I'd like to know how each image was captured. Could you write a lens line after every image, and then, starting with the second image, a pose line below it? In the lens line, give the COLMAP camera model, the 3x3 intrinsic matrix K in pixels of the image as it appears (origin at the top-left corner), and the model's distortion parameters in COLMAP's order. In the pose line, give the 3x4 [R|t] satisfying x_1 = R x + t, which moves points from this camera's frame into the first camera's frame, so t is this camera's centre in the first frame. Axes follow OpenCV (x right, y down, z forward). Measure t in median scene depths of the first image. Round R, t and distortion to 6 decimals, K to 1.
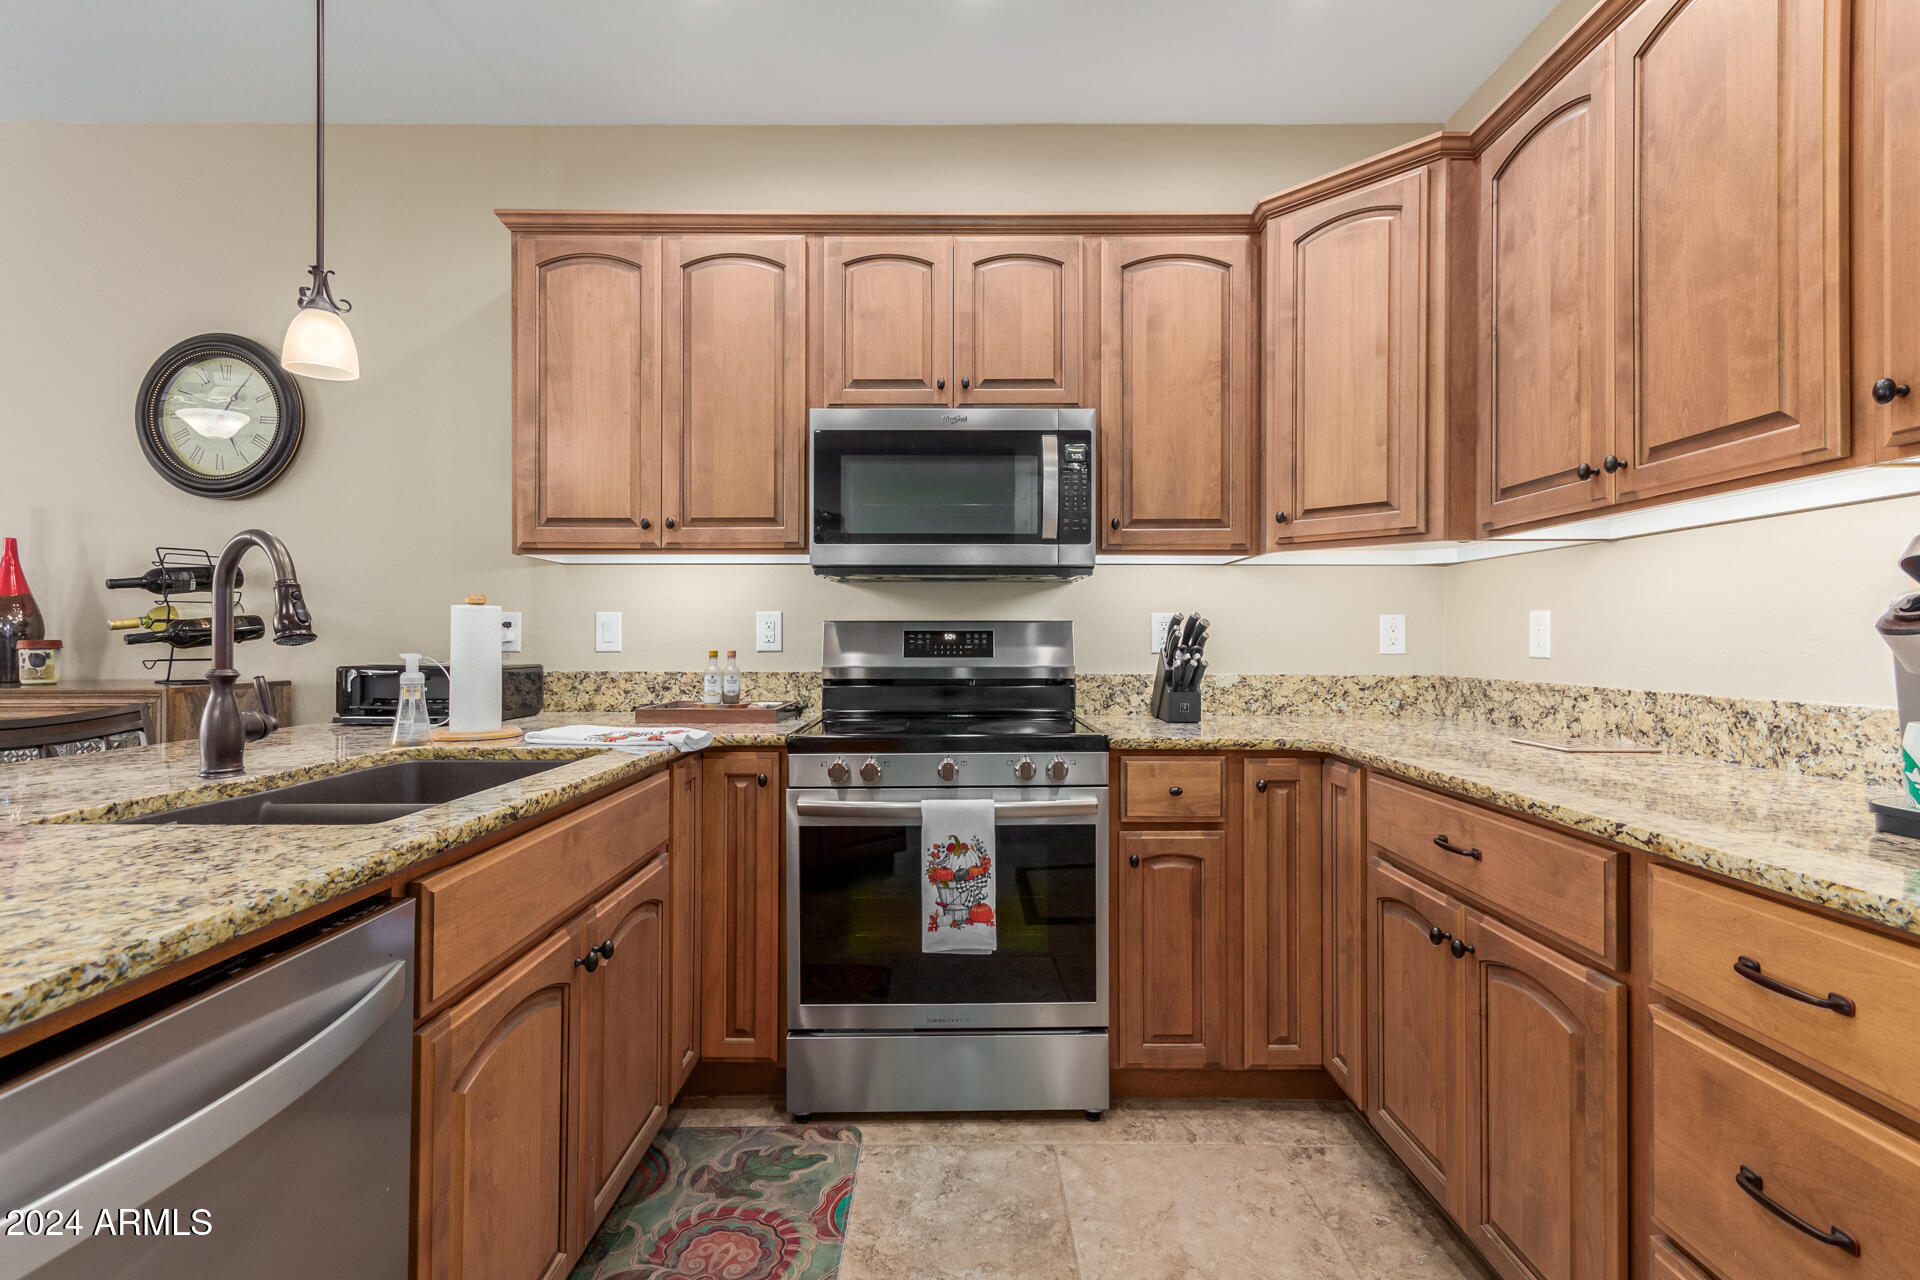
lens RADIAL K [[893.9, 0, 957.5], [0, 893.9, 632.1], [0, 0, 1]] dist [0.009556, -0.001402]
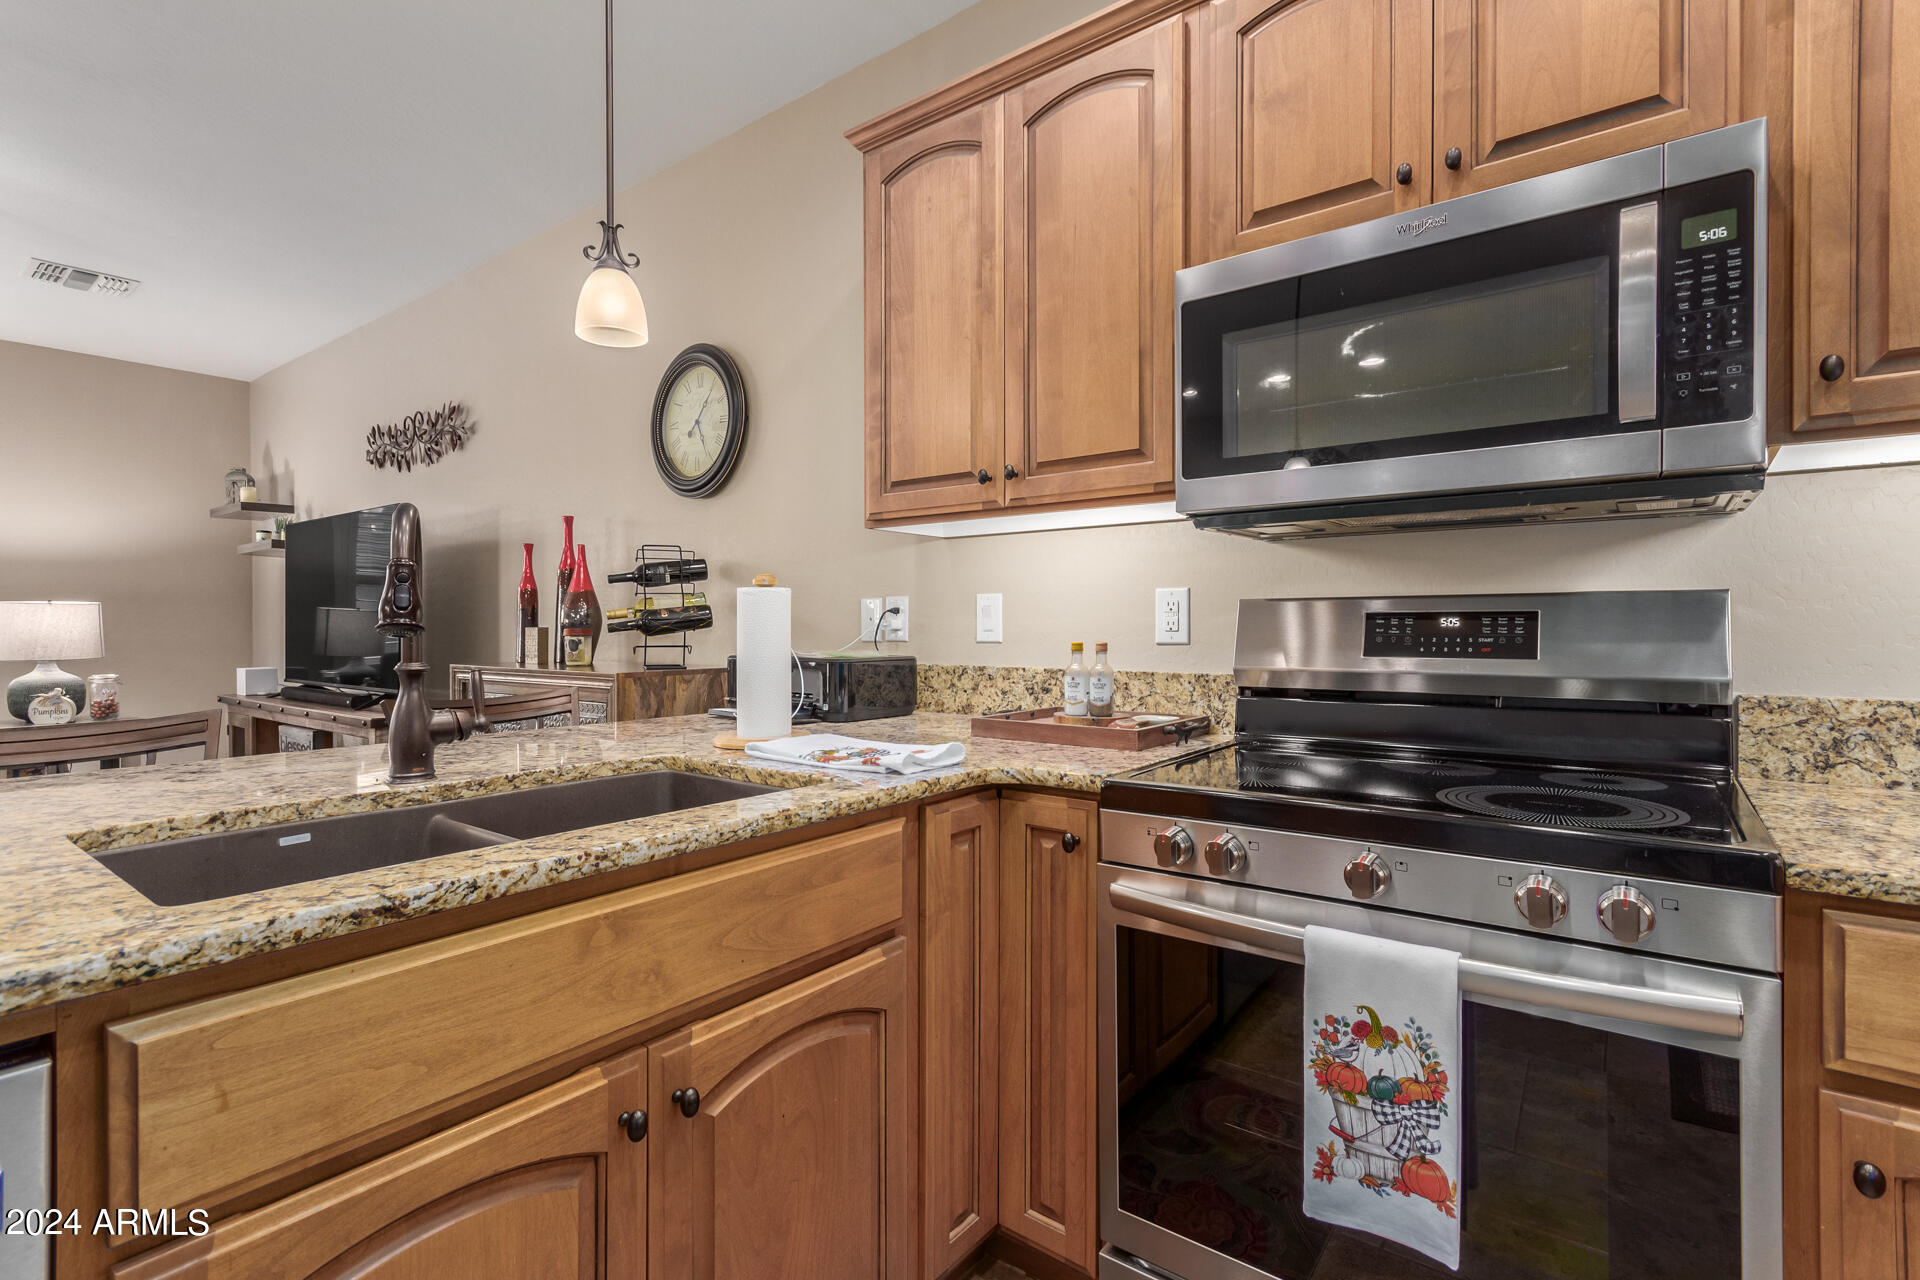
lens RADIAL K [[893.9, 0, 970.4], [0, 893.9, 629.0], [0, 0, 1]] dist [0.009556, -0.001402]
pose [[0.796526, -0.000041, -0.604604, 0.106410], [0.007027, 0.999933, 0.009189, 0.002284], [0.604563, -0.011568, 0.796473, 0.381894]]
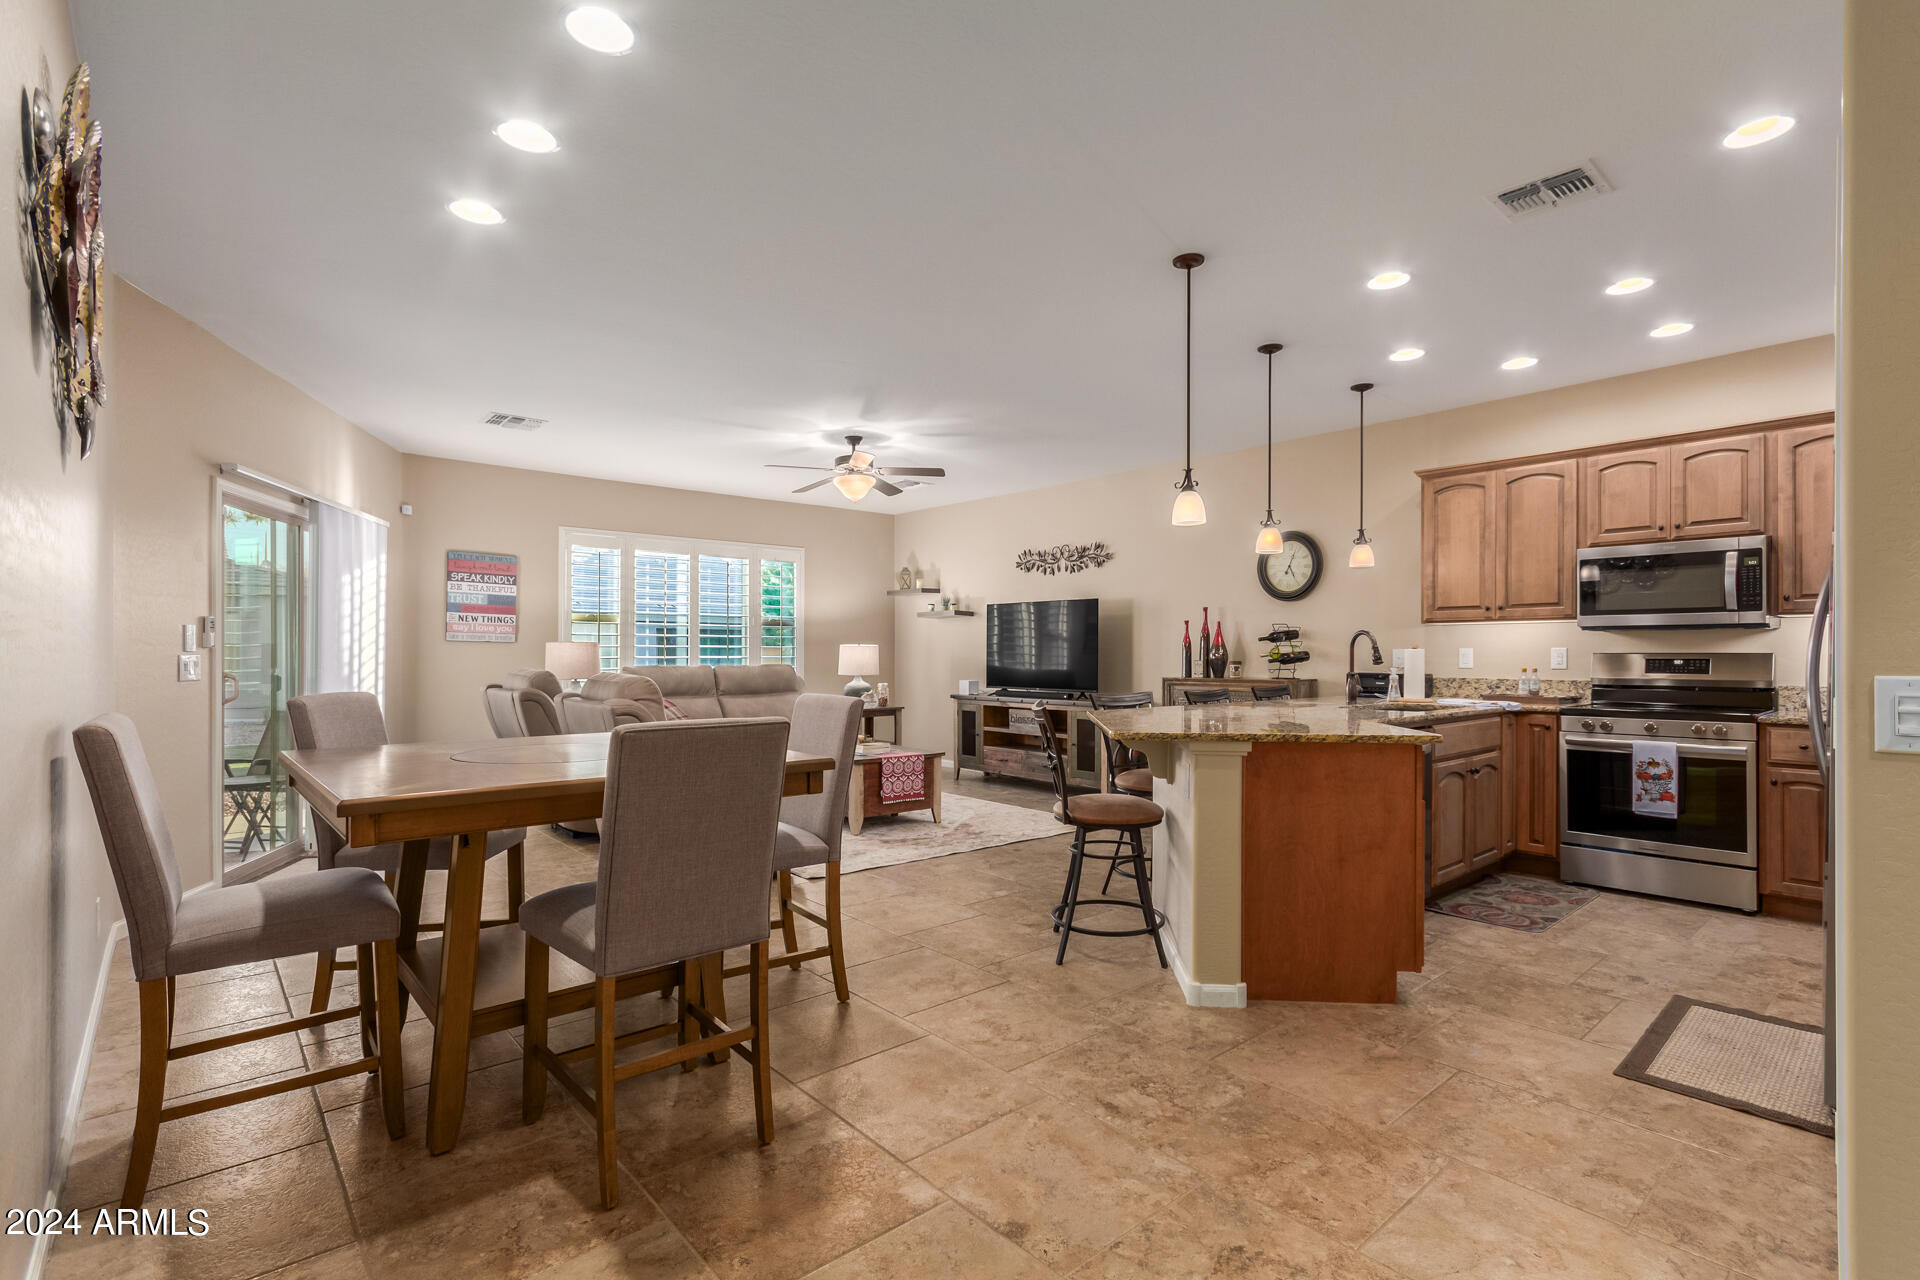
lens RADIAL K [[893.9, 0, 973.7], [0, 893.9, 652.3], [0, 0, 1]] dist [0.009556, -0.001402]
pose [[0.667347, -0.001356, -0.744746, 0.424852], [0.004583, 0.999987, 0.002287, -0.027027], [0.744733, -0.004939, 0.667344, -1.335310]]
